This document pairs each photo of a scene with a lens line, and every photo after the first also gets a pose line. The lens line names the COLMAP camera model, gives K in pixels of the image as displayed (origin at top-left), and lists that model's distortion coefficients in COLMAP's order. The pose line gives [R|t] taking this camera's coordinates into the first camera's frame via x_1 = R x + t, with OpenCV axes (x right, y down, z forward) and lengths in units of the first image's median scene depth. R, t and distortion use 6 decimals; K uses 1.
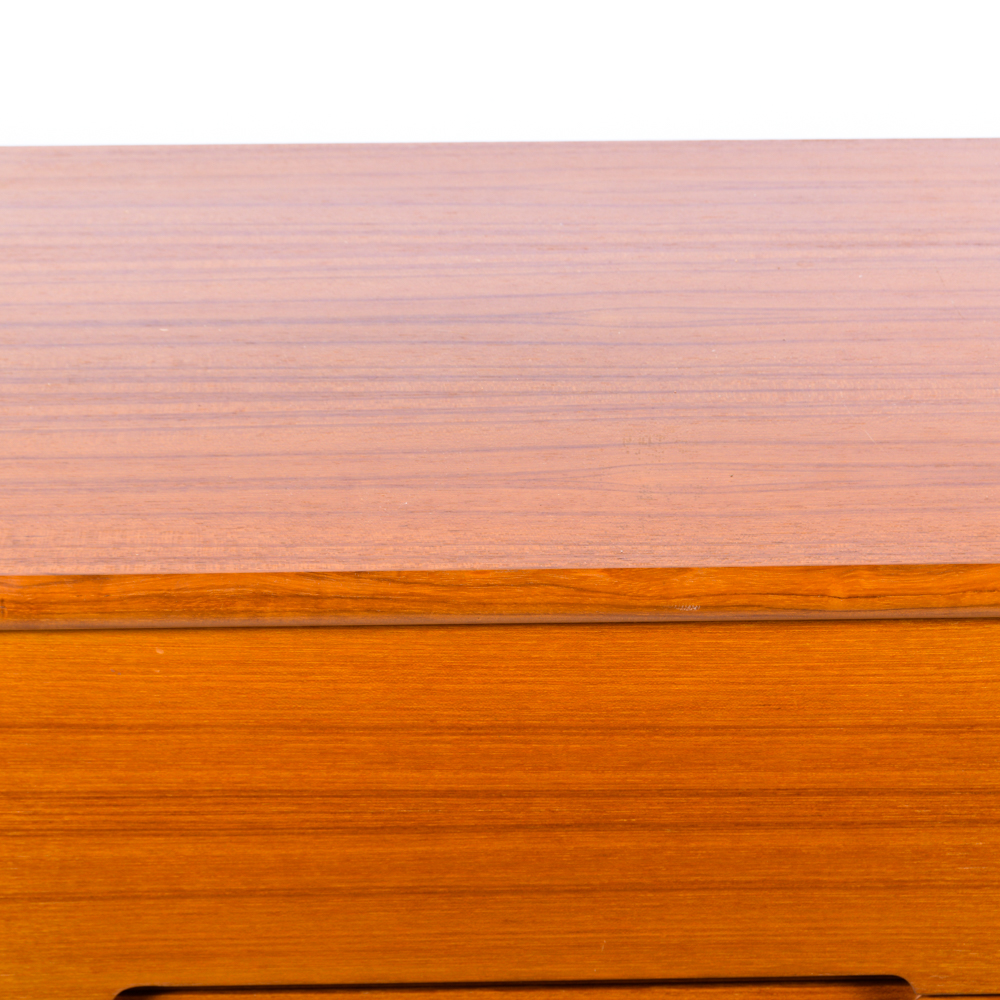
lens RADIAL K [[2678.8, 0, 502.8], [0, 2678.8, 499.9], [0, 0, 1]] dist [0.036967, 0.000000]
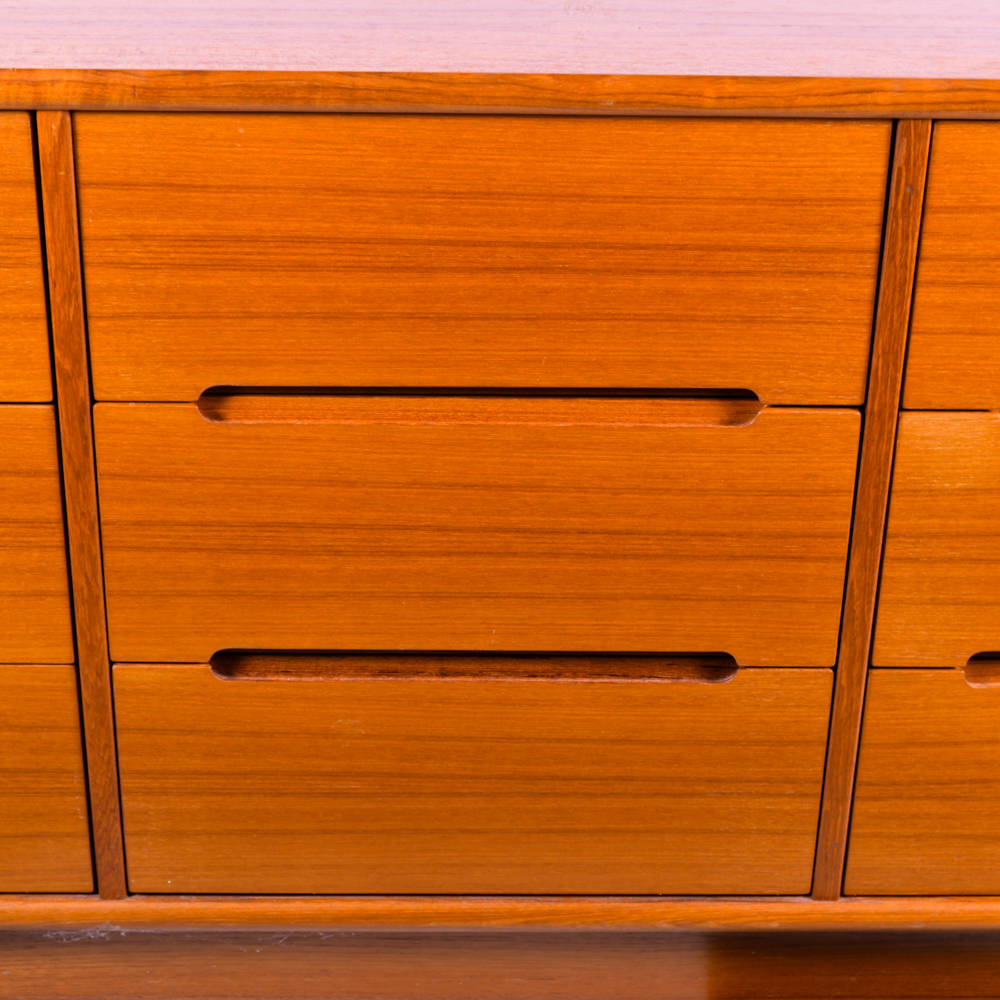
lens RADIAL K [[2468.2, 0, 496.9], [0, 2468.2, 499.9], [0, 0, 1]] dist [0.042429, 0.000000]
pose [[0.999681, 0.017855, 0.017890, -0.010316], [-0.017996, 0.999808, 0.007729, 0.238183], [-0.017749, -0.008048, 0.999810, -0.328925]]
